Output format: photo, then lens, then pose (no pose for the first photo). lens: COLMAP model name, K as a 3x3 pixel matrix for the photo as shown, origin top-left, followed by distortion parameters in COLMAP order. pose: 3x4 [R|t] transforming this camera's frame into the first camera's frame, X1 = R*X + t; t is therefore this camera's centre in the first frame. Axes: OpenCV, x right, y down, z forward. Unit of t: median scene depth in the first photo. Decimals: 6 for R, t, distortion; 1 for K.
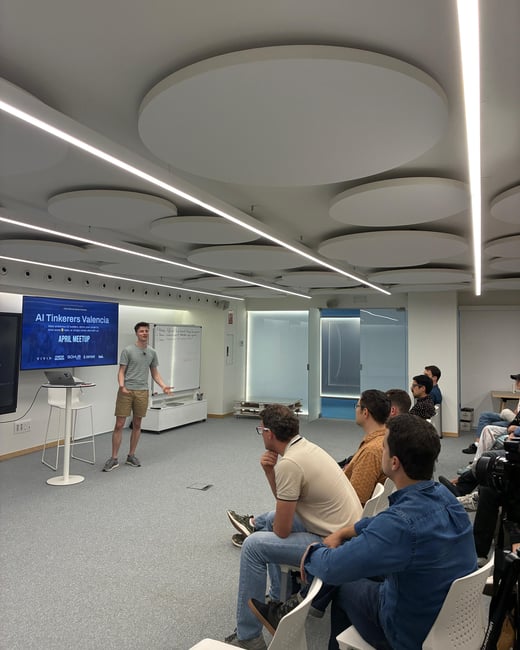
lens RADIAL K [[523.4, 0, 262.5], [0, 523.4, 305.3], [0, 0, 1]] dist [0.052974, -0.069202]
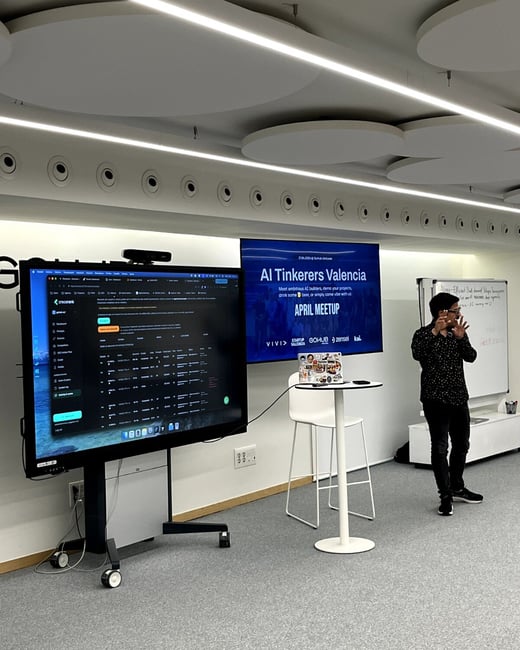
lens RADIAL K [[904.6, 0, 254.1], [0, 904.6, 354.6], [0, 0, 1]] dist [0.058562, 0.000000]
pose [[0.956020, -0.034567, -0.291256, -0.136526], [0.065017, 0.993302, 0.095524, 0.013682], [0.286003, -0.110260, 0.951864, 0.025123]]
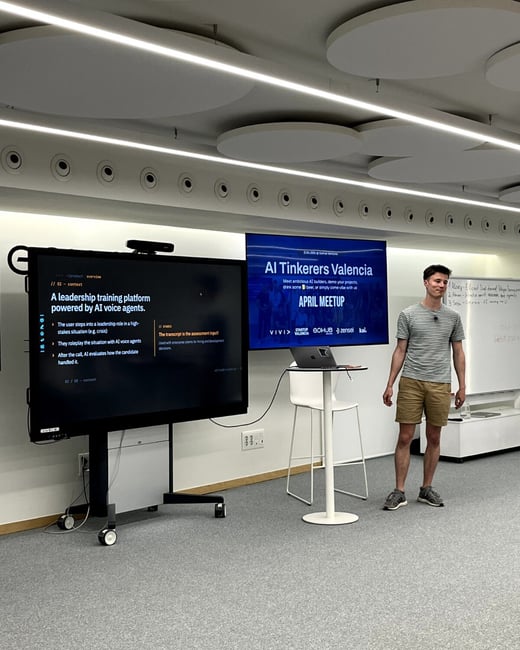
lens RADIAL K [[920.1, 0, 256.4], [0, 920.1, 346.5], [0, 0, 1]] dist [0.081776, 0.000000]
pose [[0.933073, -0.024195, -0.358872, -0.044552], [0.053946, 0.995863, 0.073119, 0.033940], [0.355618, -0.087585, 0.930518, -0.032133]]
